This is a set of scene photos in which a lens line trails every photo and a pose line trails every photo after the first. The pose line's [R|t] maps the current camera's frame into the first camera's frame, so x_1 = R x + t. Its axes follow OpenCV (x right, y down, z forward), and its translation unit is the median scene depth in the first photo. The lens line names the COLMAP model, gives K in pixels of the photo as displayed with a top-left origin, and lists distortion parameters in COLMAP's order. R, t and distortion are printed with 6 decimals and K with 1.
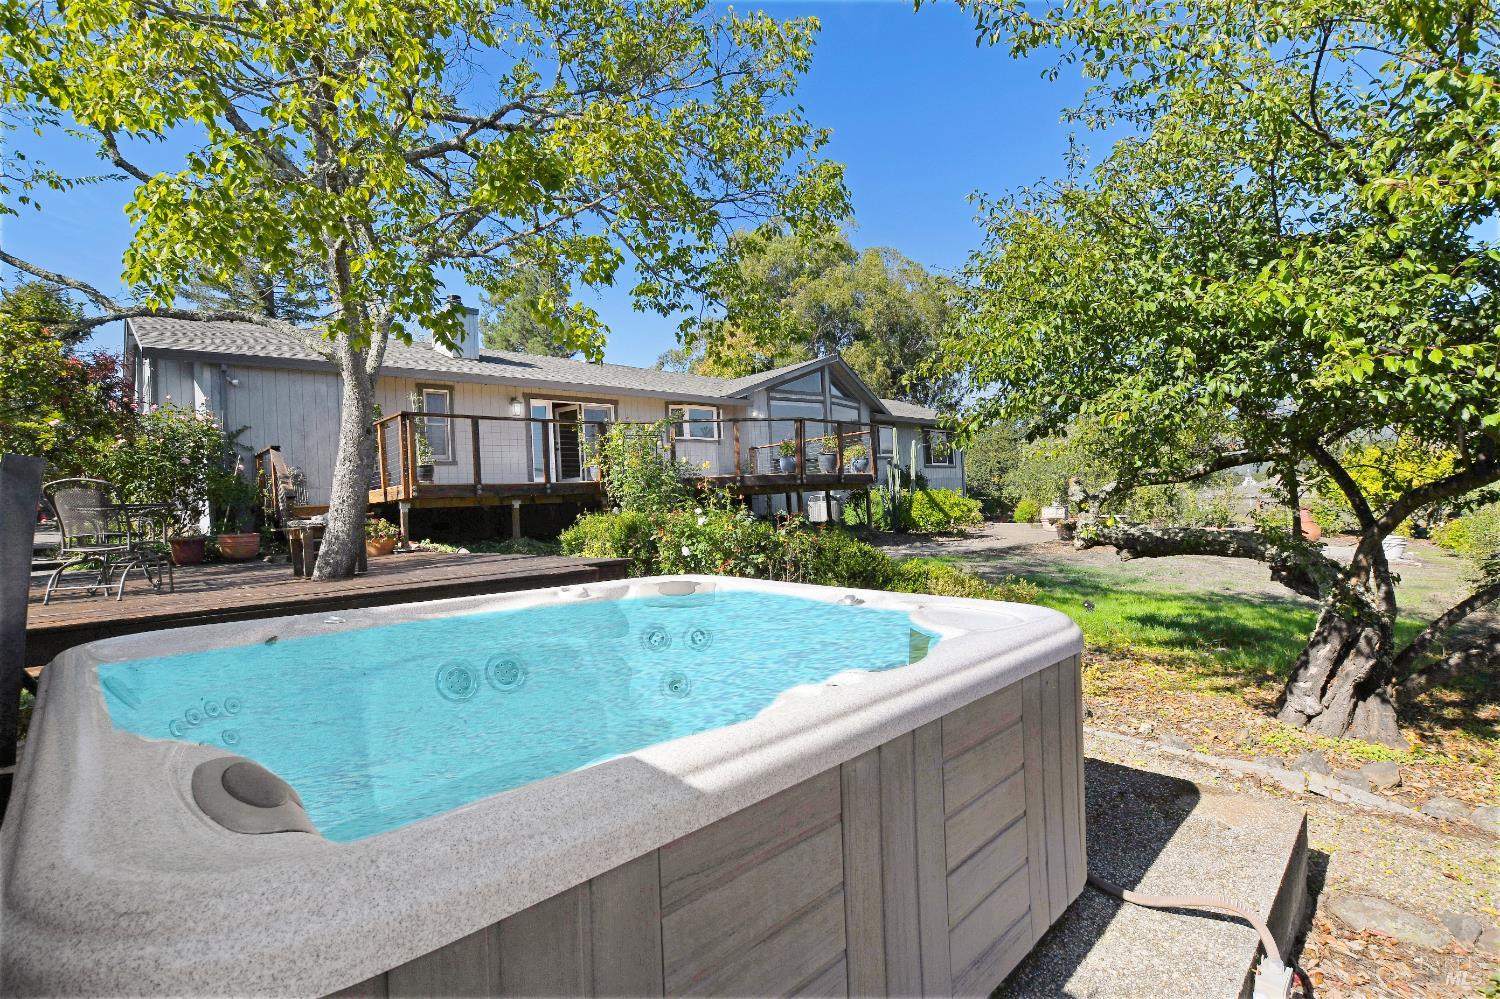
lens RADIAL K [[691.2, 0, 747.6], [0, 691.2, 497.1], [0, 0, 1]] dist [0.000042, -0.000130]
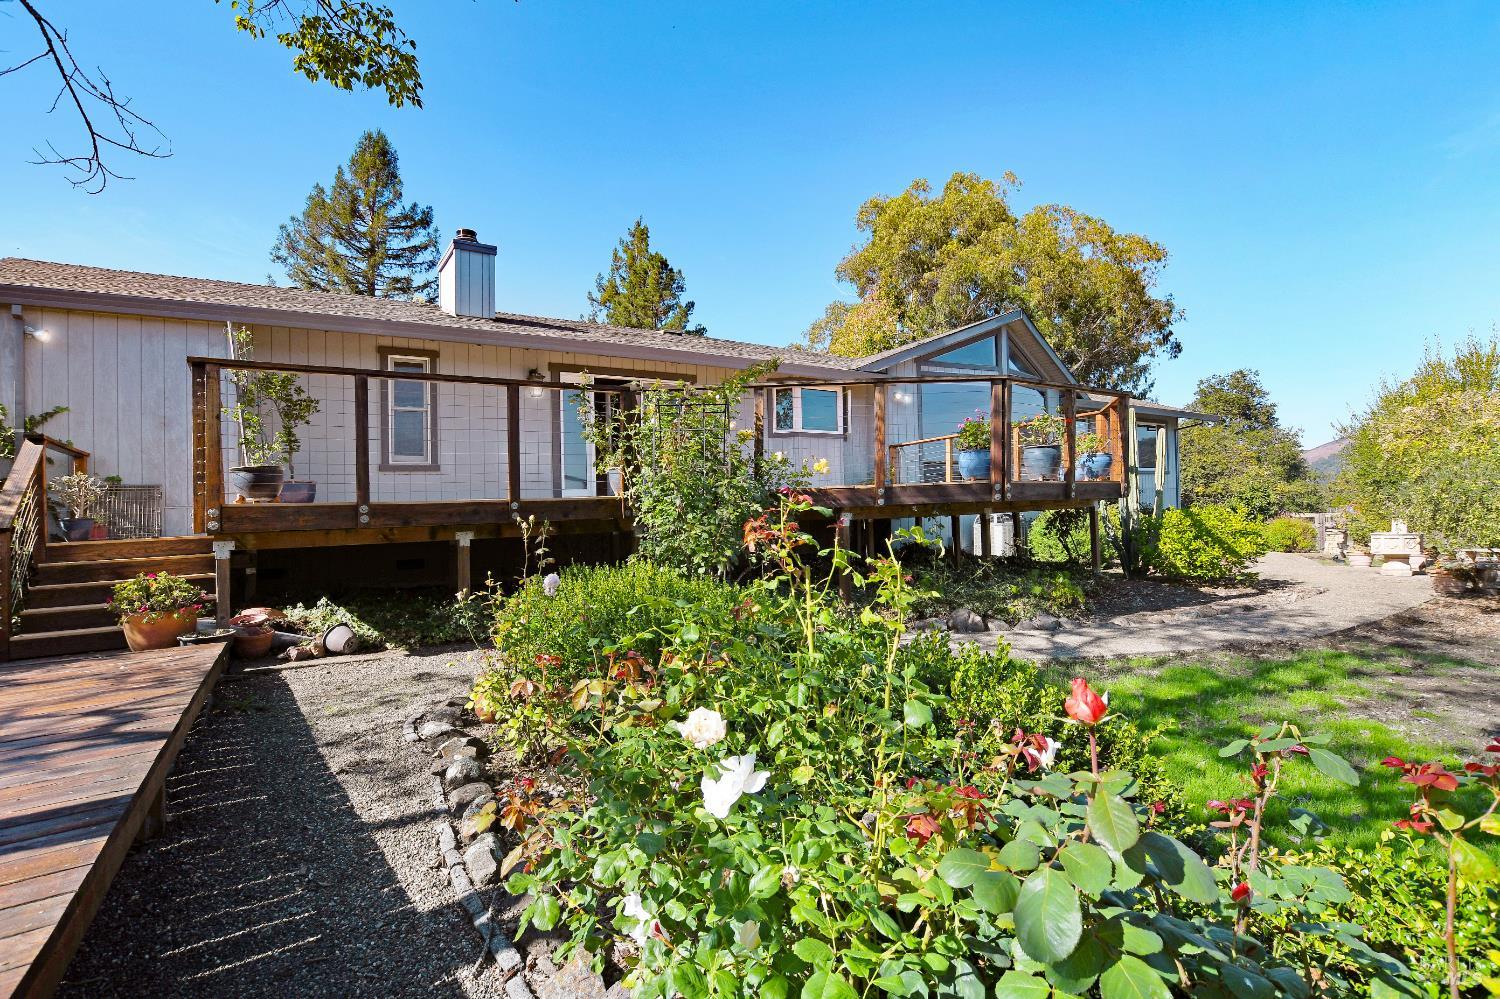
lens RADIAL K [[691.2, 0, 737.9], [0, 691.2, 501.9], [0, 0, 1]] dist [0.000042, -0.000130]
pose [[0.980106, 0.002261, -0.198461, -0.010902], [-0.003772, 0.999967, -0.007238, -0.010163], [0.198438, 0.007842, 0.980082, 0.324678]]
